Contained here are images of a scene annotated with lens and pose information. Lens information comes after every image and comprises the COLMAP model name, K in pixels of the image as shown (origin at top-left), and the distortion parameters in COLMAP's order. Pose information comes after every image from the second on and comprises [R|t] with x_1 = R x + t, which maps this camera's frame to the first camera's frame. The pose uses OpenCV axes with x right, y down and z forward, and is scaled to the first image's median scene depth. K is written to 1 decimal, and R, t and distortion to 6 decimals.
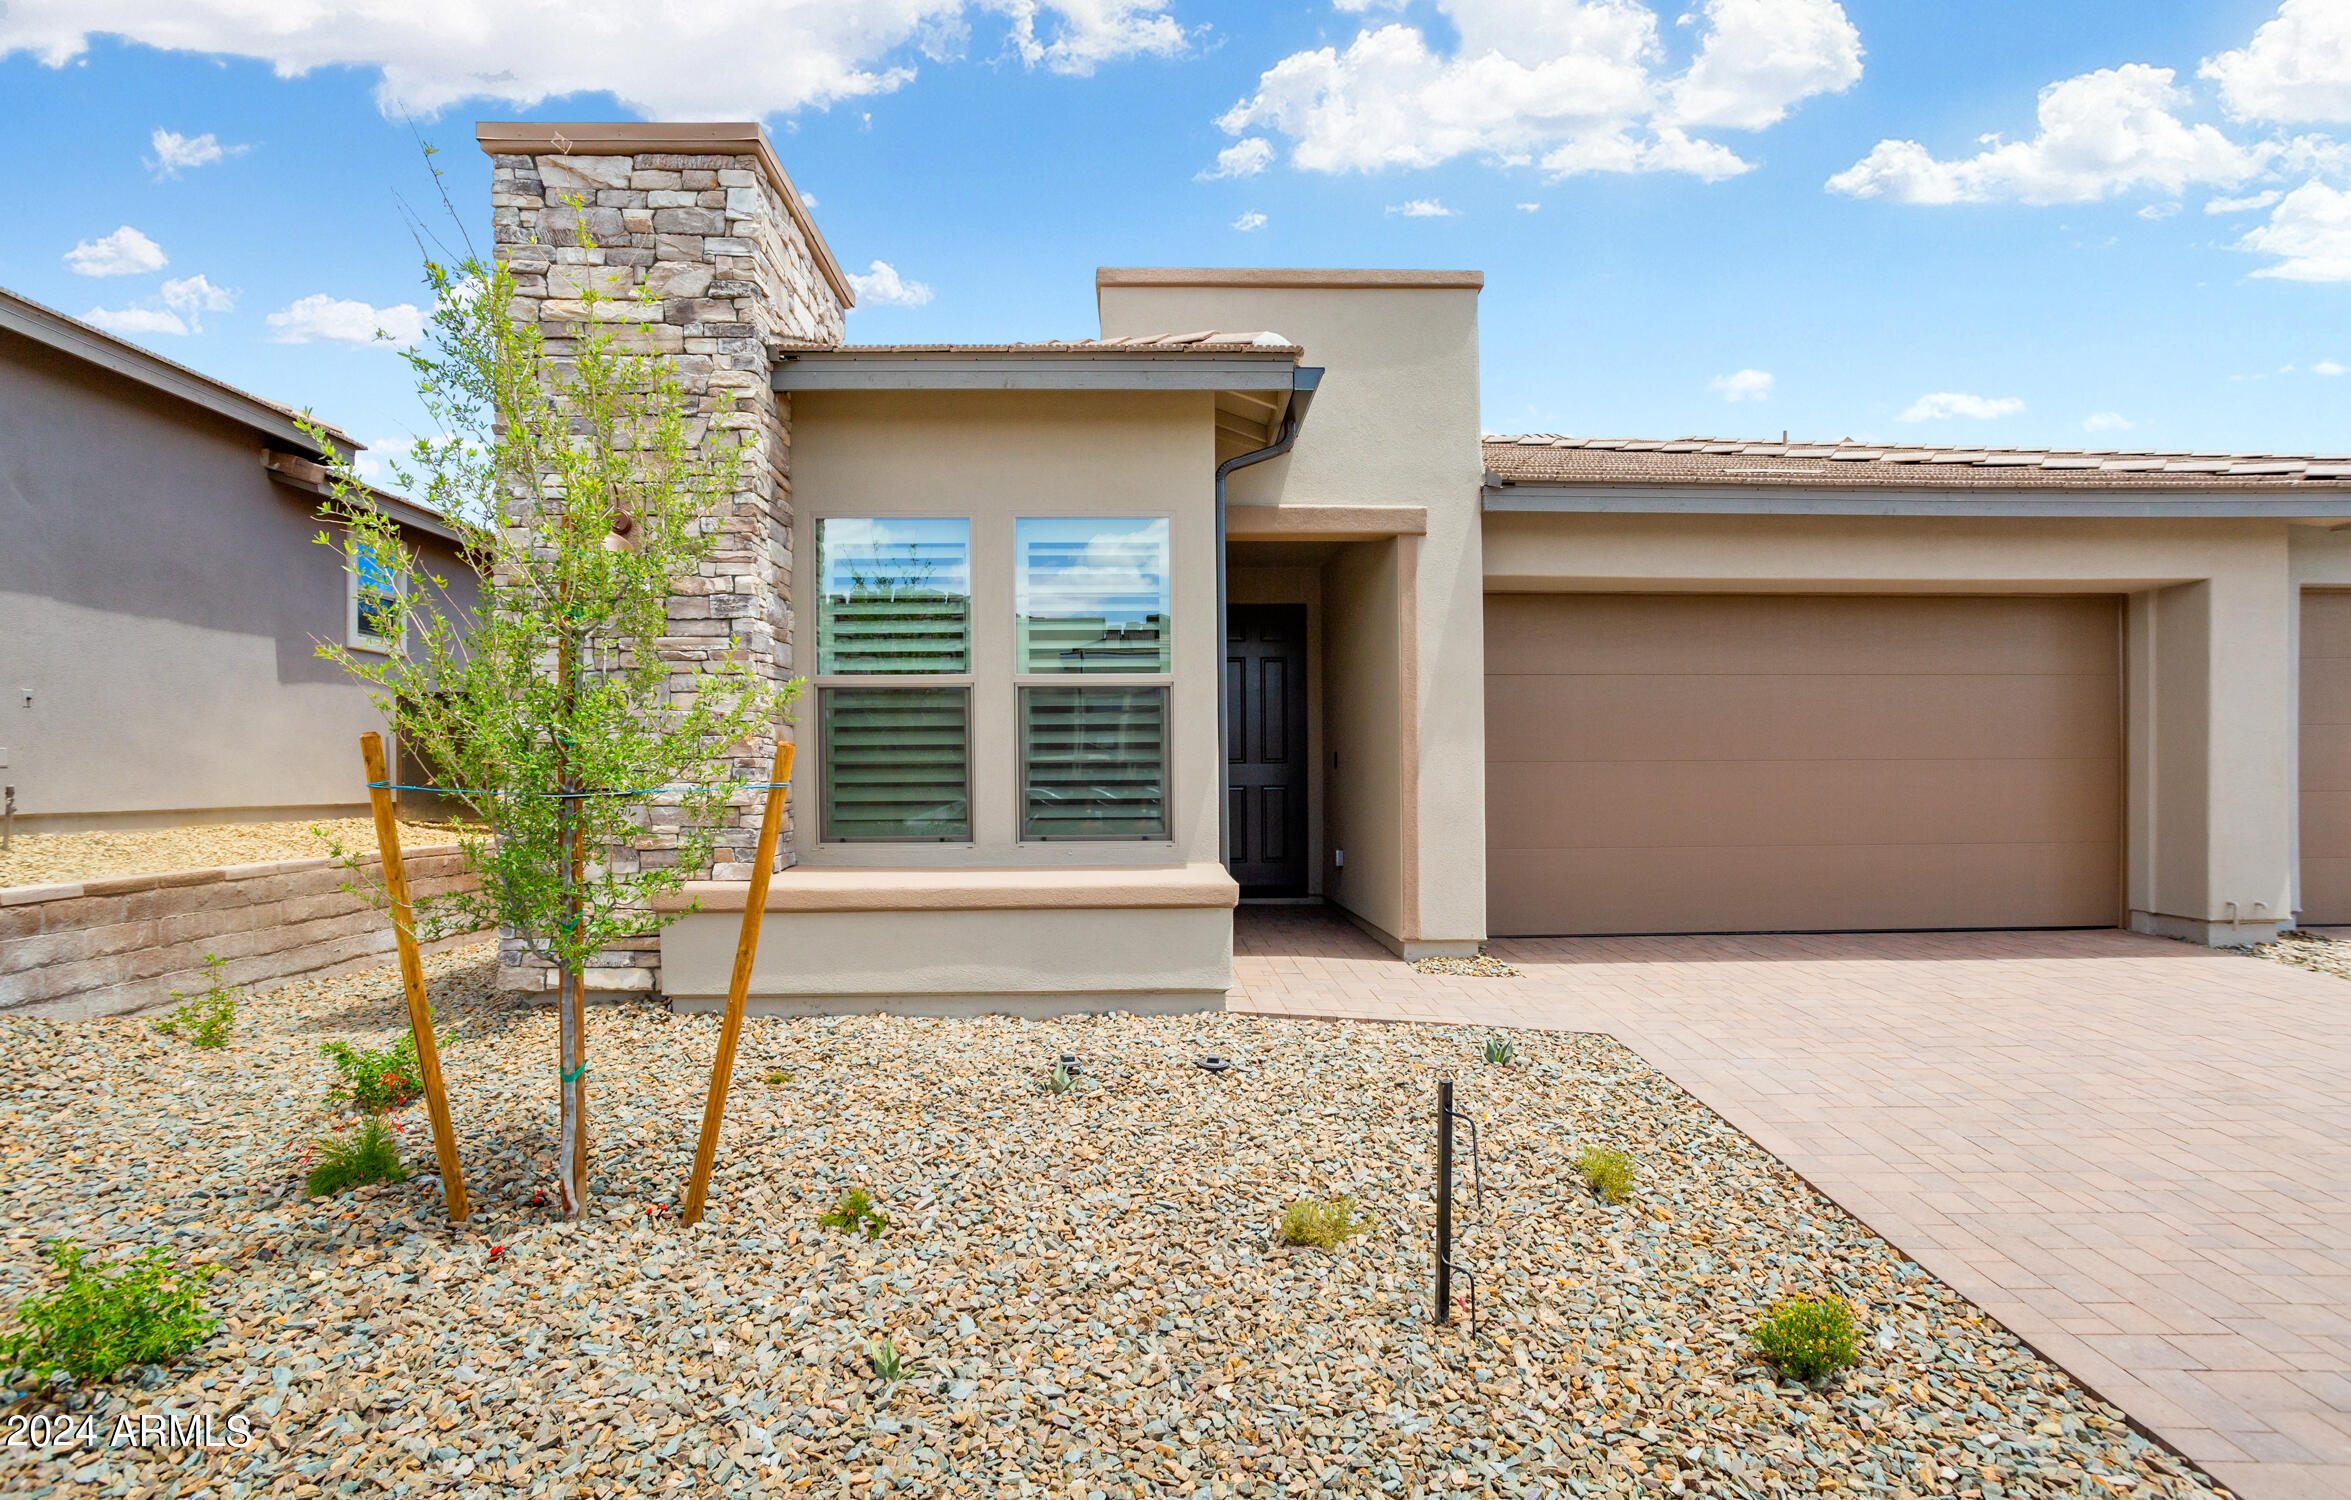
lens RADIAL K [[1147.7, 0, 1178.9], [0, 1147.7, 778.7], [0, 0, 1]] dist [-0.045452, 0.027677]
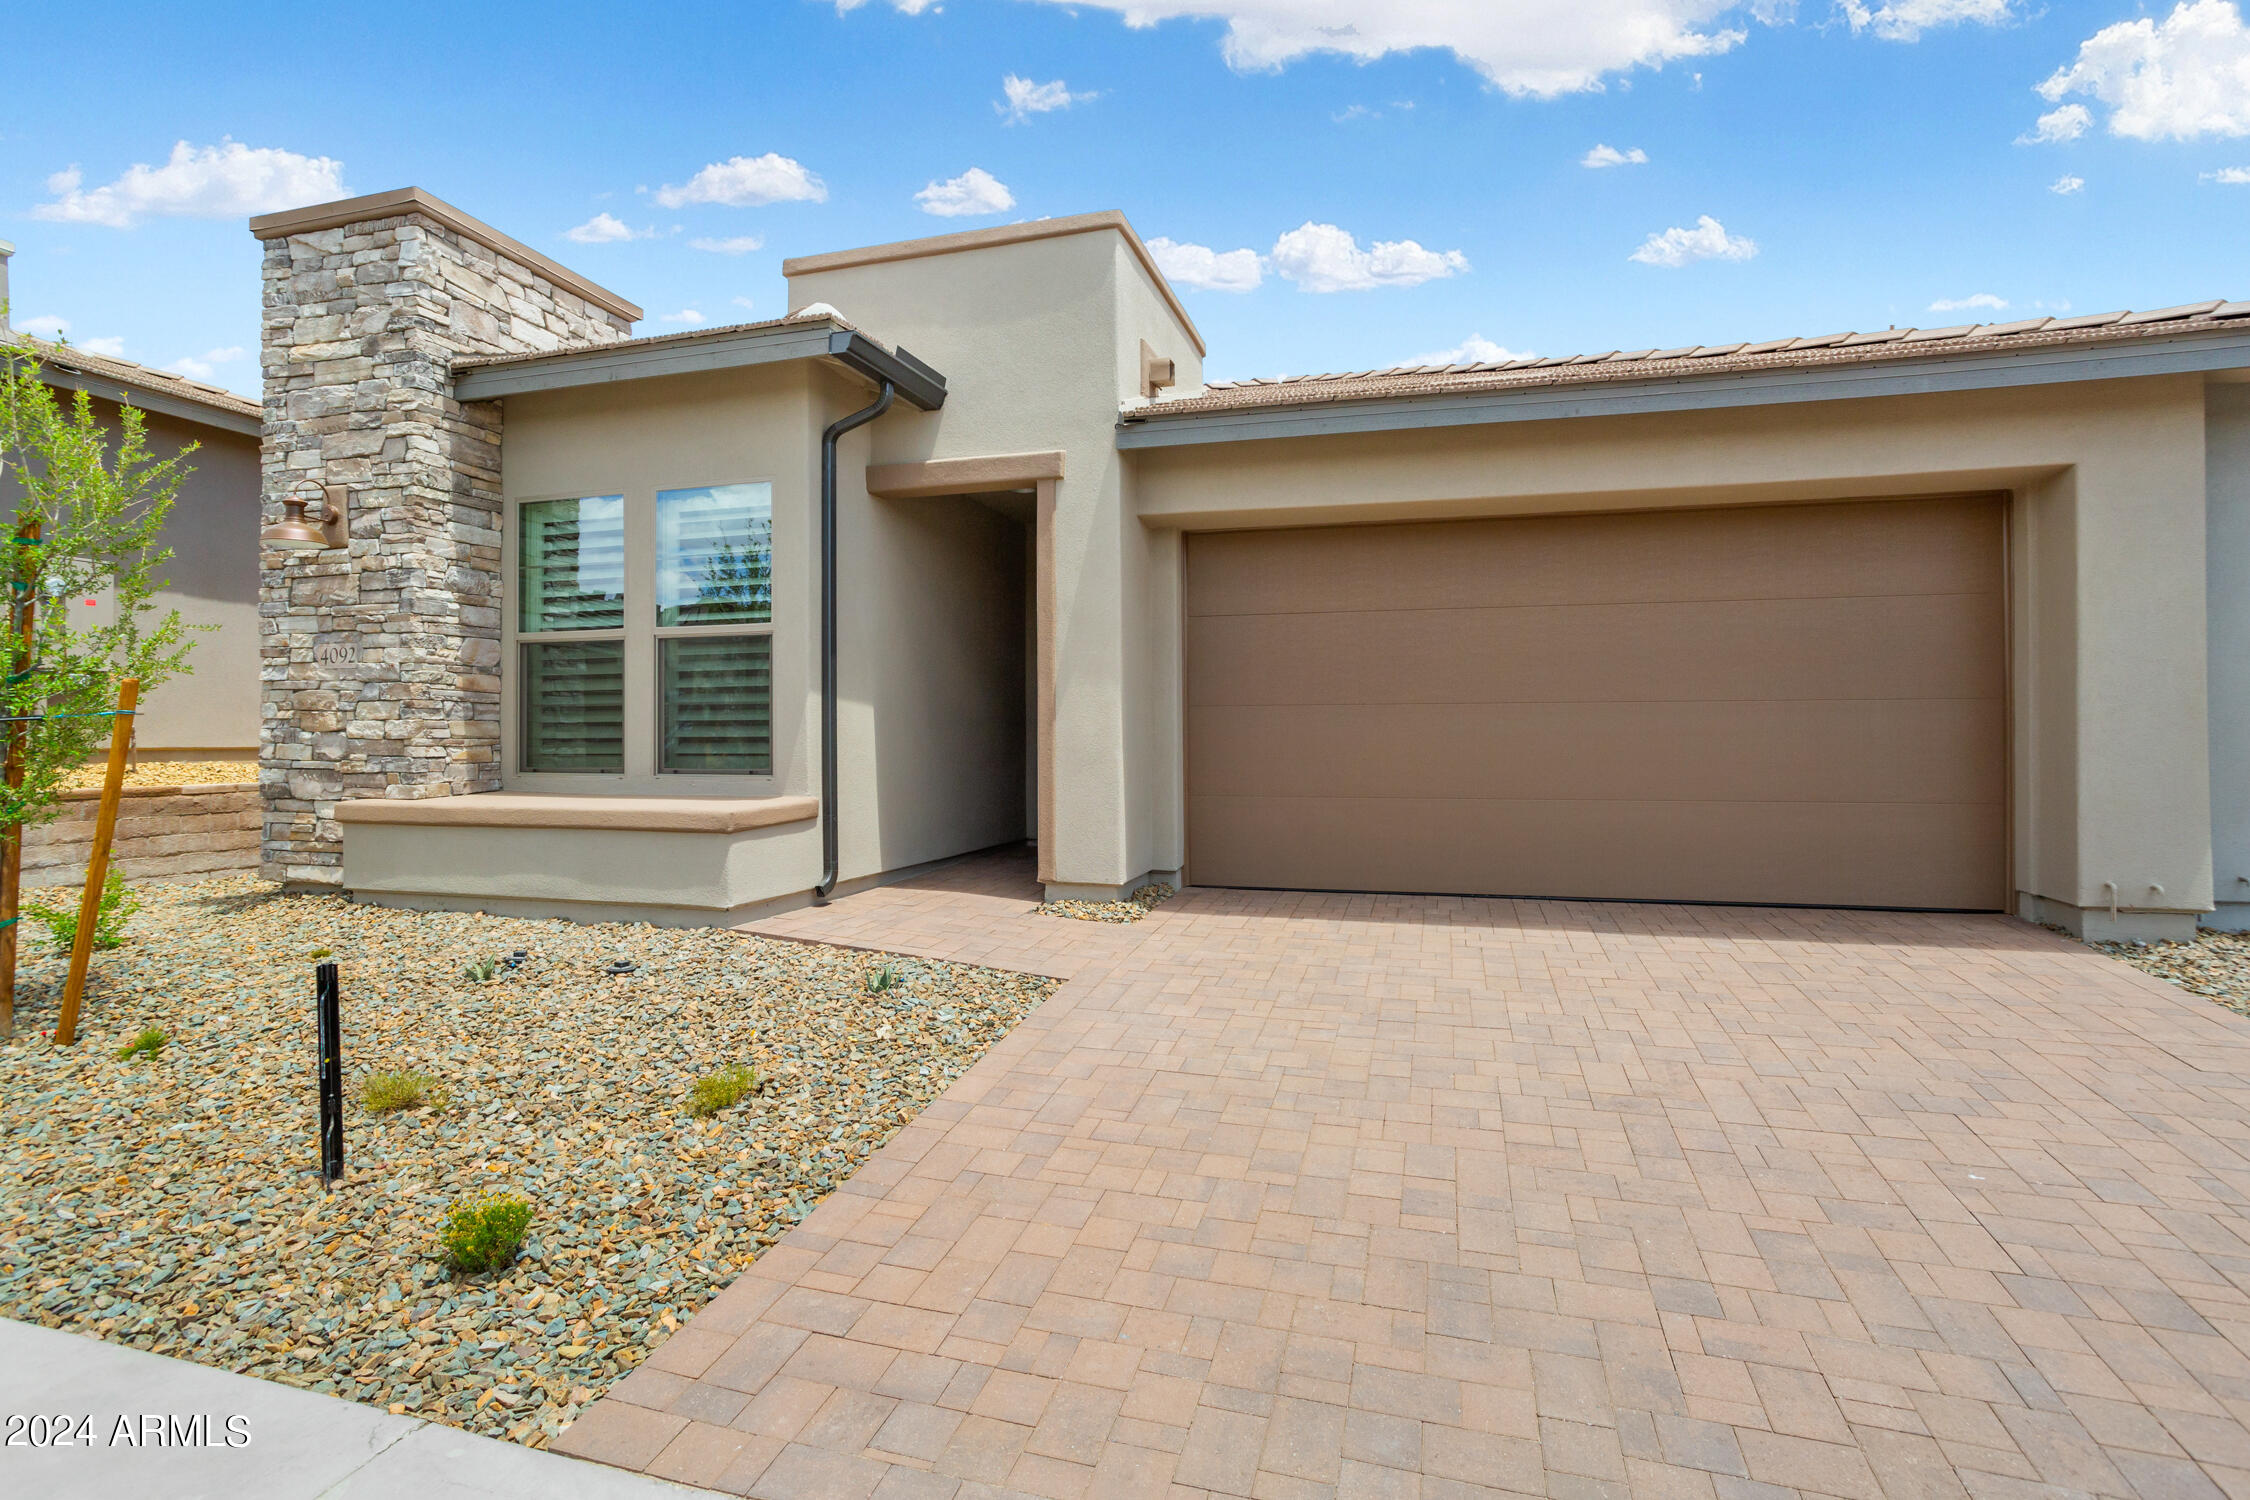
lens RADIAL K [[1120.5, 0, 1130.9], [0, 1120.5, 726.9], [0, 0, 1]] dist [-0.050411, 0.032107]
pose [[0.948675, 0.001368, -0.316250, 0.744846], [-0.004802, 0.999938, -0.010079, 0.018859], [0.316216, 0.011081, 0.948622, 0.113848]]
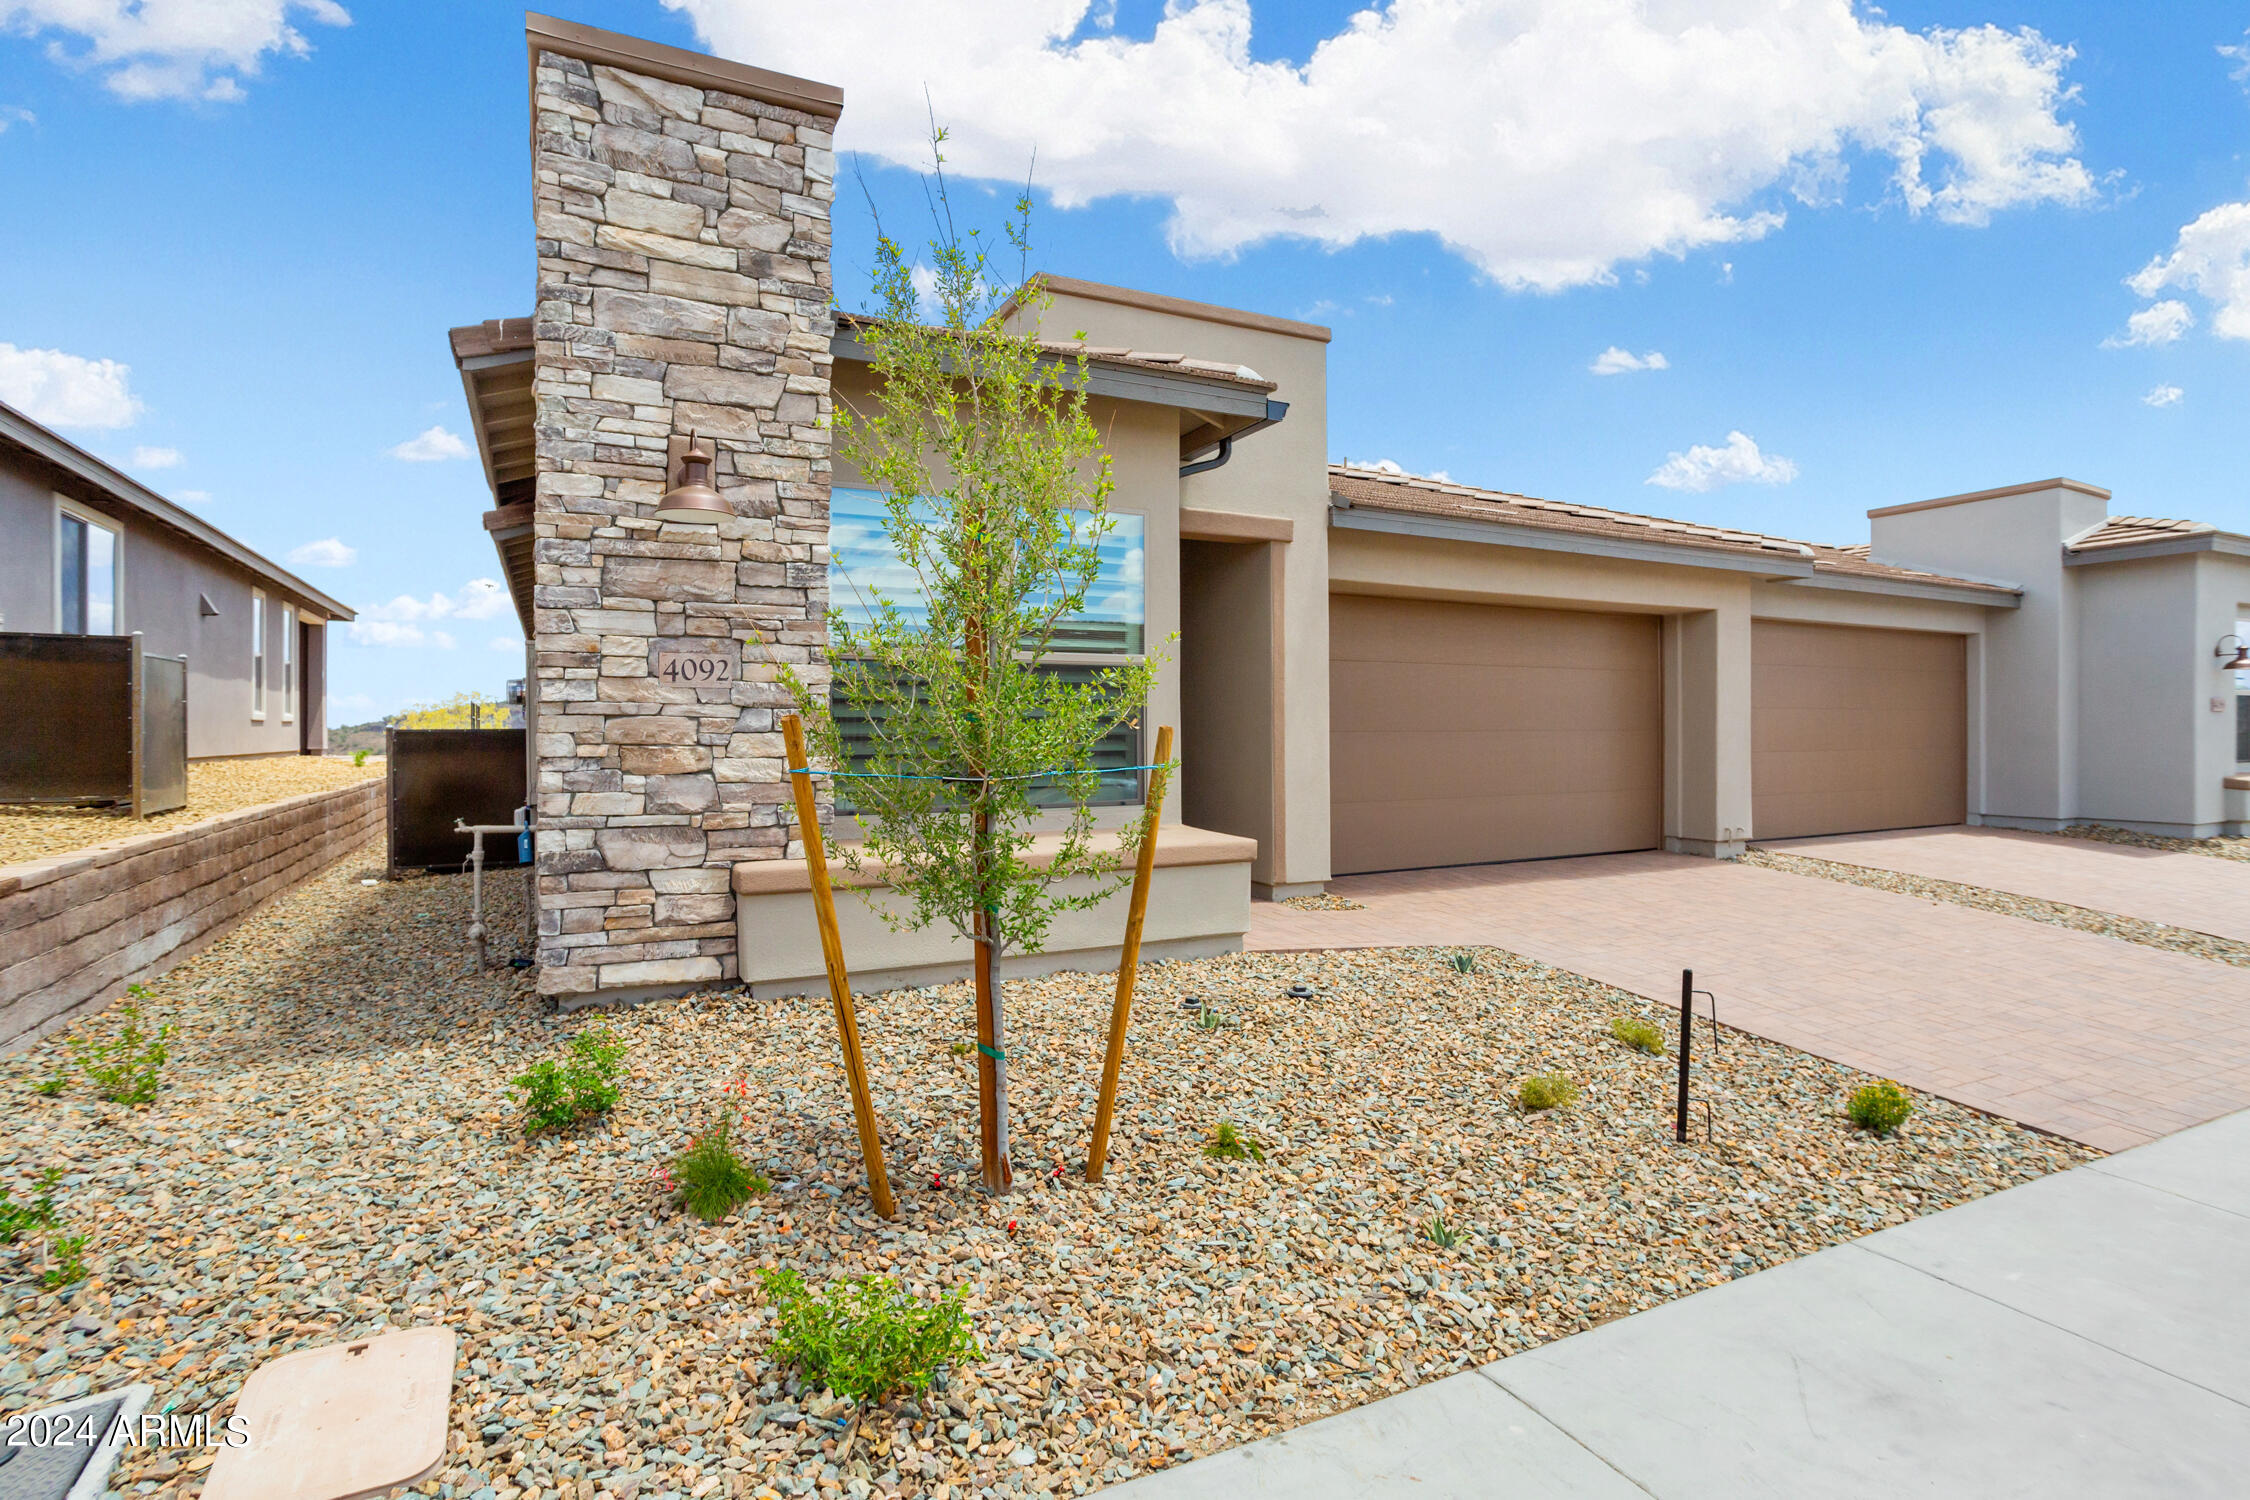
lens RADIAL K [[1120.5, 0, 1130.9], [0, 1120.5, 726.9], [0, 0, 1]] dist [-0.050411, 0.032107]
pose [[0.904235, 0.004128, 0.427015, -0.550254], [-0.000726, 0.999967, -0.008131, -0.014905], [-0.427034, 0.007042, 0.904208, 0.024160]]
